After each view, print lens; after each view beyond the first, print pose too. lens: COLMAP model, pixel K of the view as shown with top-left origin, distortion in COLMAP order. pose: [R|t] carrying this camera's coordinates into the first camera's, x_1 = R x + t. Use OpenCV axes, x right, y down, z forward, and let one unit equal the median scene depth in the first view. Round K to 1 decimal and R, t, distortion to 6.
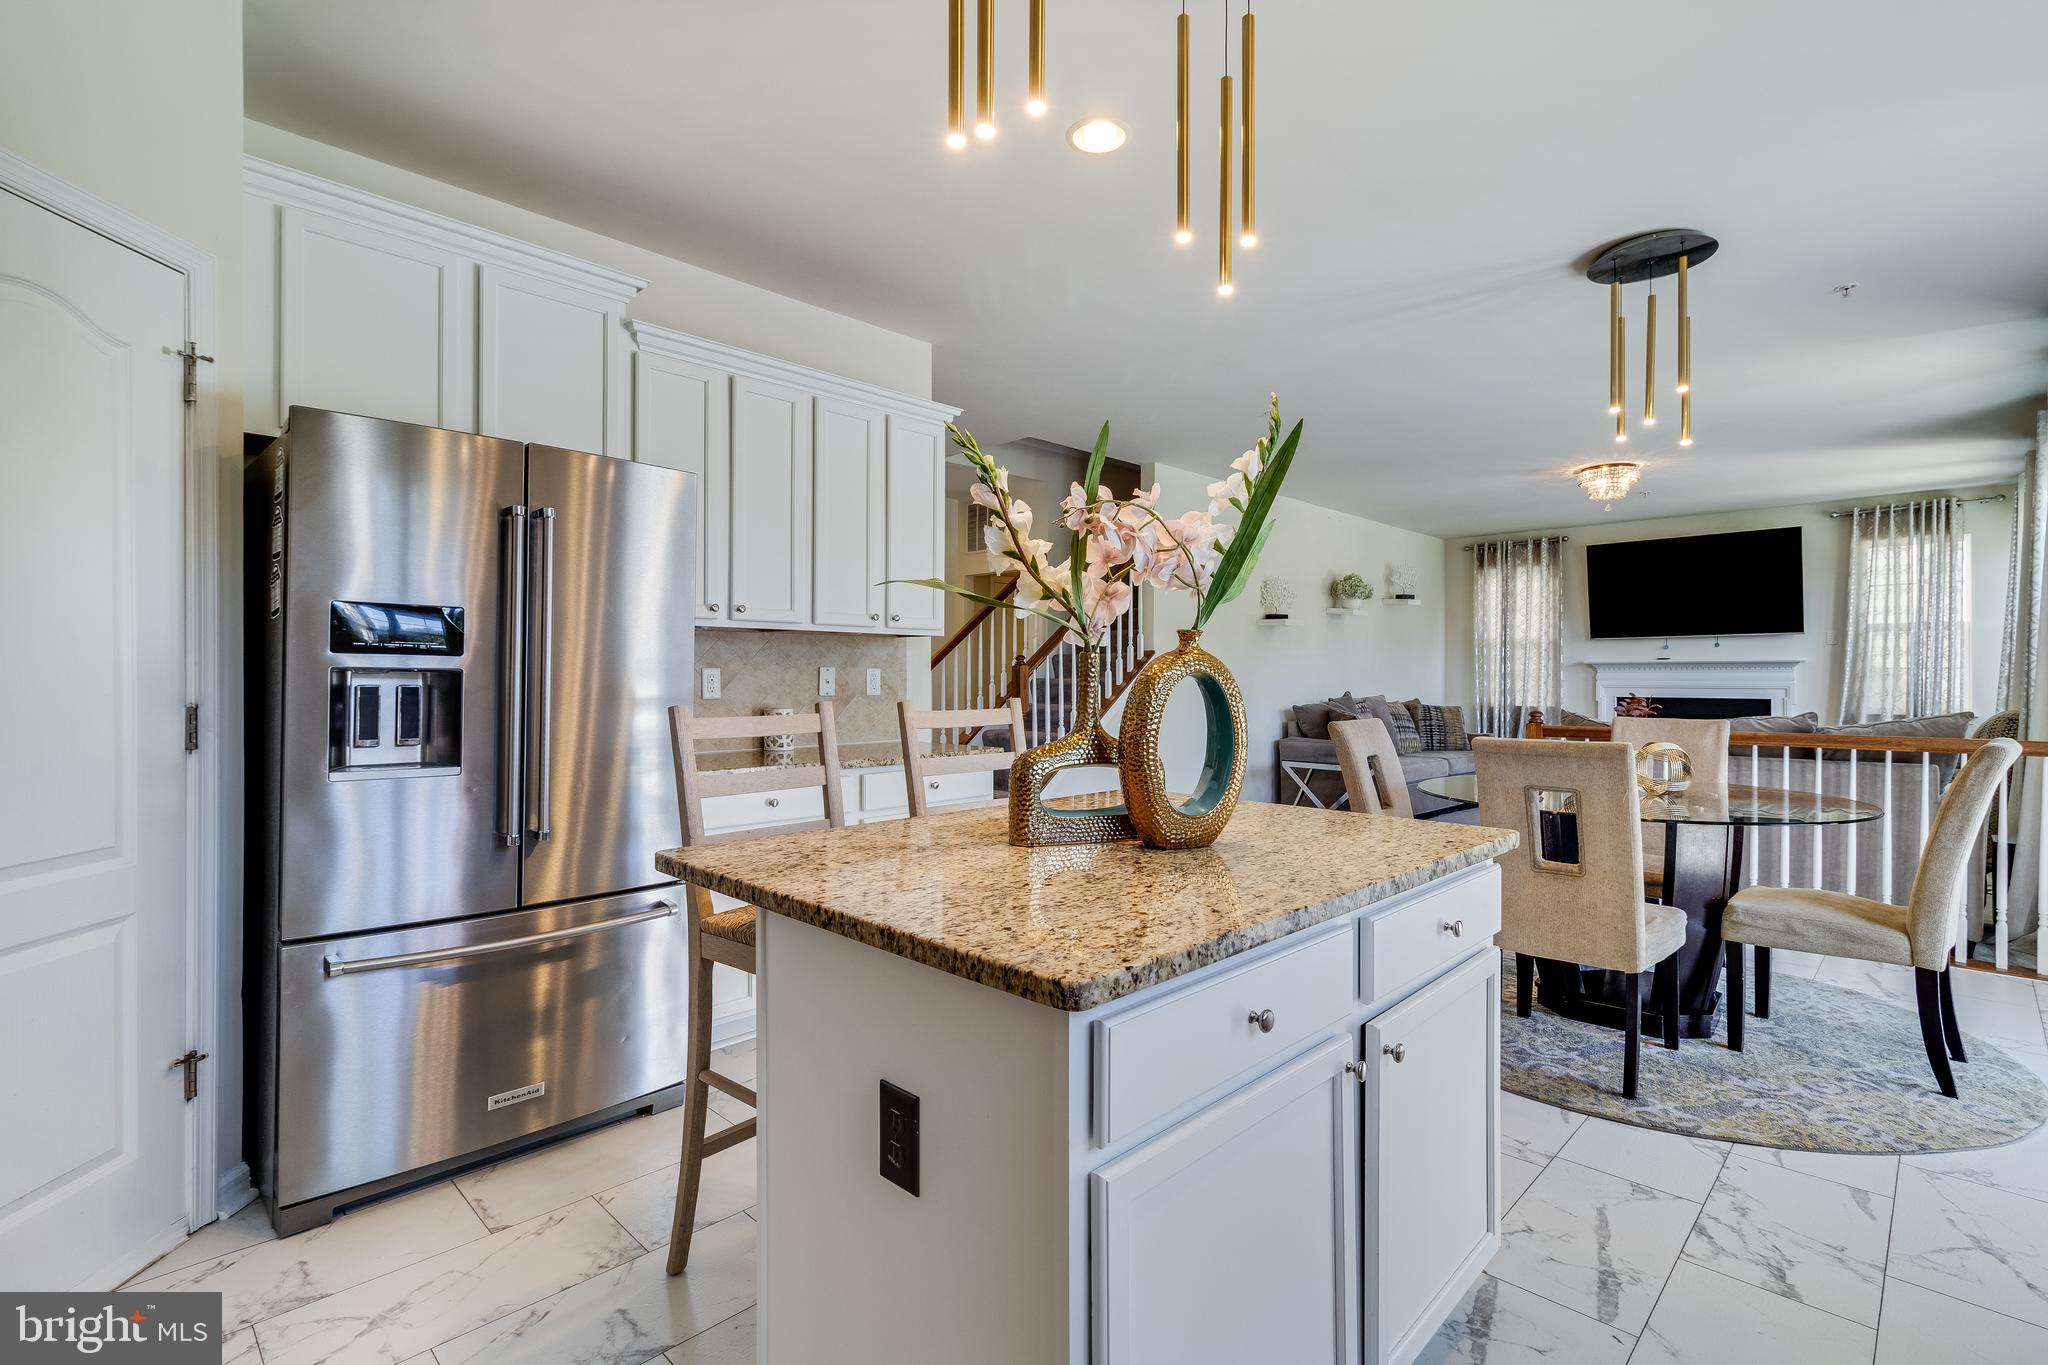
lens RADIAL K [[942.1, 0, 1028.0], [0, 942.1, 684.4], [0, 0, 1]] dist [0.001190, 0.000518]
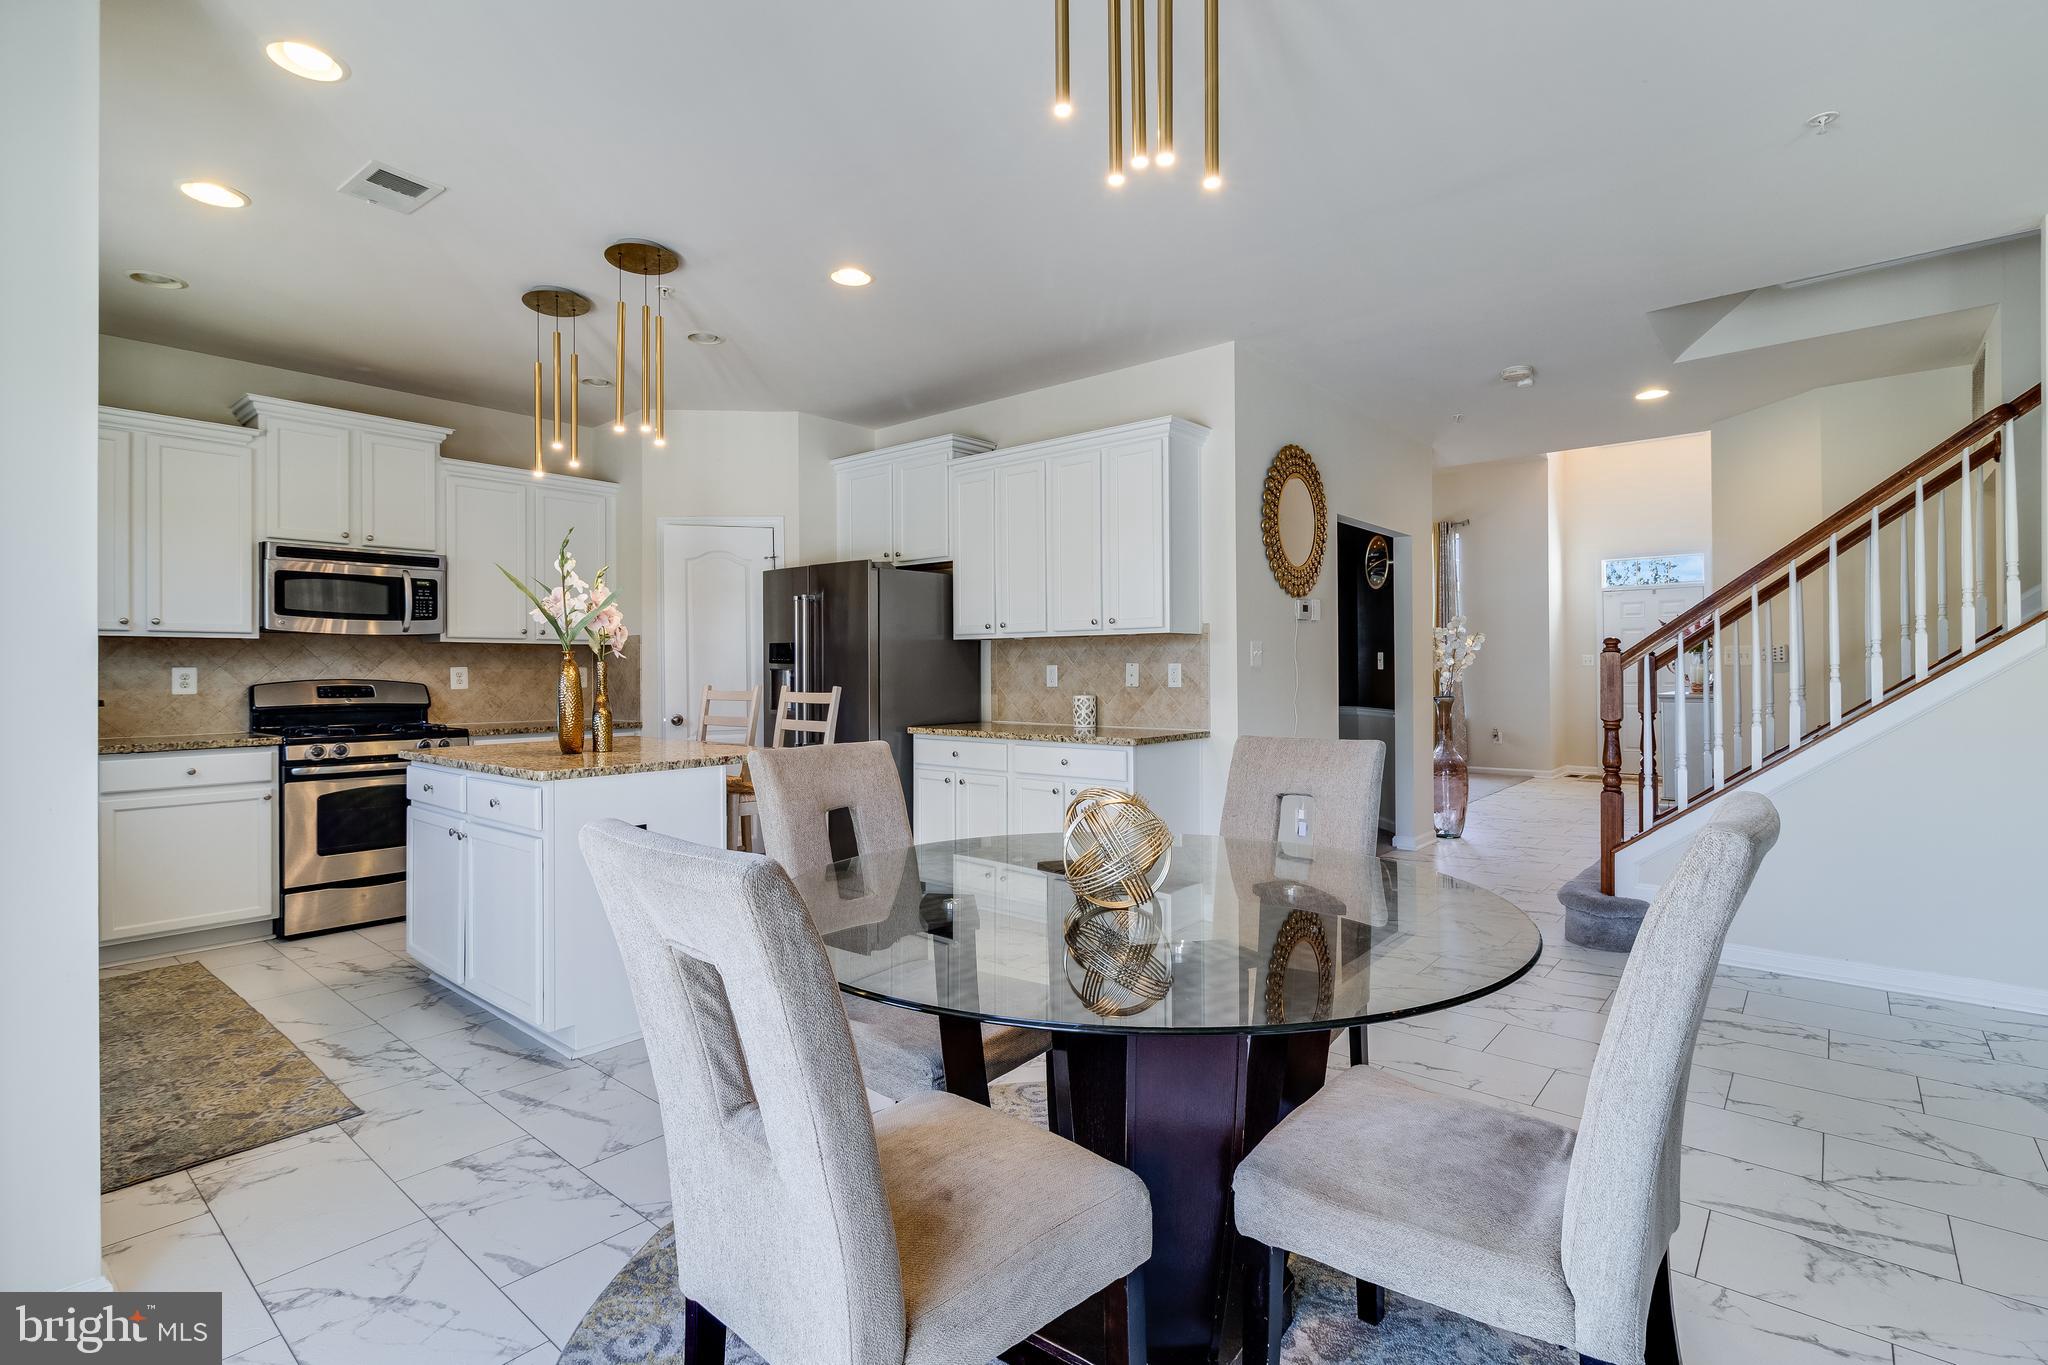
lens RADIAL K [[942.1, 0, 1016.1], [0, 942.1, 667.6], [0, 0, 1]] dist [0.001190, 0.000518]
pose [[0.077526, -0.003248, -0.996985, 0.927972], [-0.003098, 0.999989, -0.003499, -0.007186], [0.996985, 0.003360, 0.077516, 0.718547]]
